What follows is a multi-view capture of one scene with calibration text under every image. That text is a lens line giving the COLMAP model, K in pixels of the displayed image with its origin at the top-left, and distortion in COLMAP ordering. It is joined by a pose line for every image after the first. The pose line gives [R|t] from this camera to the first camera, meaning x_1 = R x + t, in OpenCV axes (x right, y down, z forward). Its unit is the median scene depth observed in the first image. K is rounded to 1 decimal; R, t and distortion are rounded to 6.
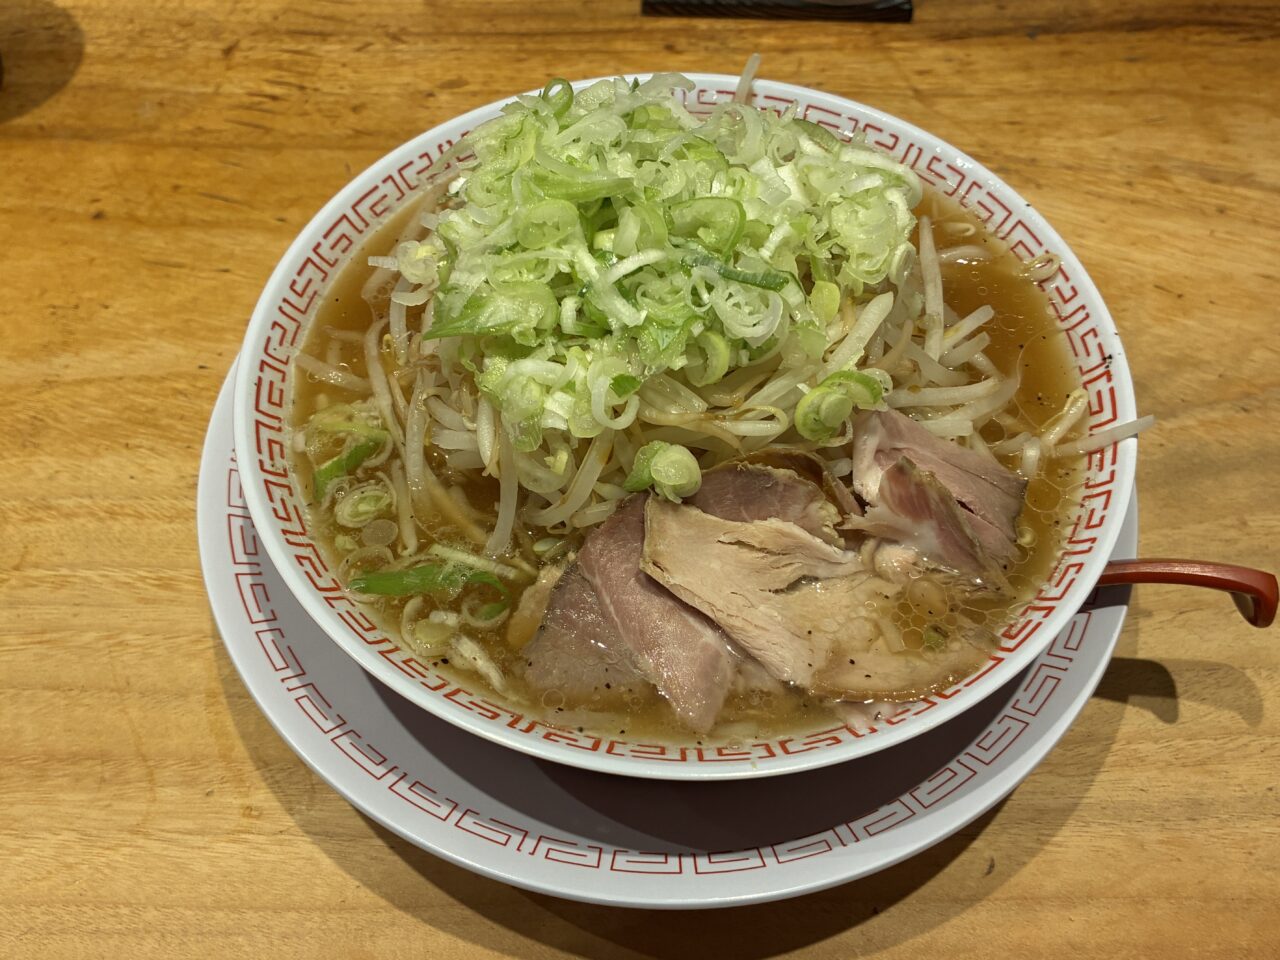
lens RADIAL K [[1294.3, 0, 640.0], [0, 1294.3, 480.0], [0, 0, 1]] dist [-0.002587, 0.006129]
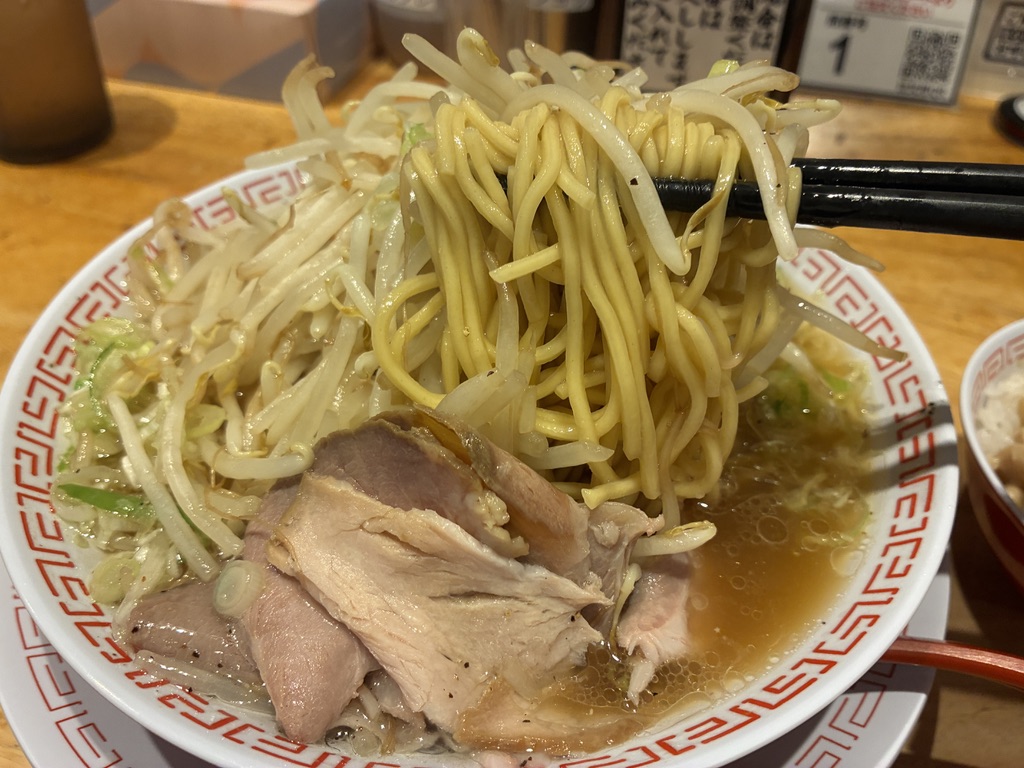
lens RADIAL K [[801.7, 0, 514.3], [0, 801.7, 379.2], [0, 0, 1]] dist [0.050780, -0.113874]
pose [[0.978569, 0.150900, -0.140114, 0.157983], [-0.176843, 0.964446, -0.196396, 0.057679], [0.105496, 0.216965, 0.970462, 0.428201]]
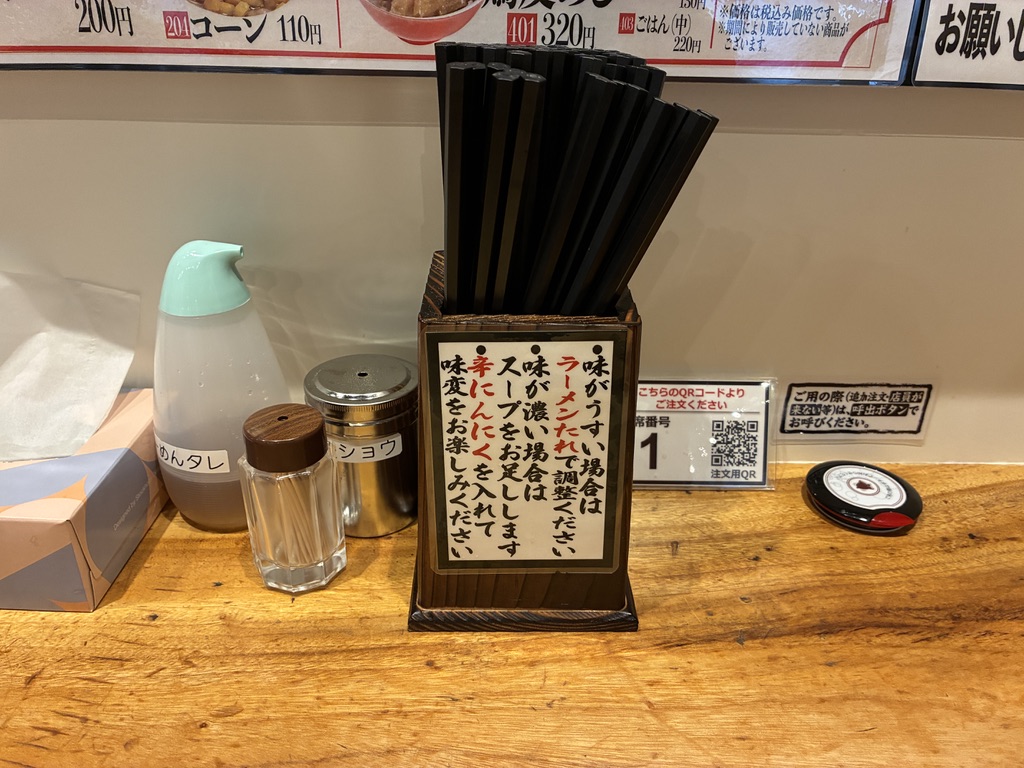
lens RADIAL K [[801.7, 0, 514.3], [0, 801.7, 379.2], [0, 0, 1]] dist [0.050780, -0.113874]
pose [[0.998143, -0.013064, 0.059503, 0.098343], [0.040134, 0.875829, -0.480949, -0.357100], [-0.045831, 0.482444, 0.874727, 0.435338]]
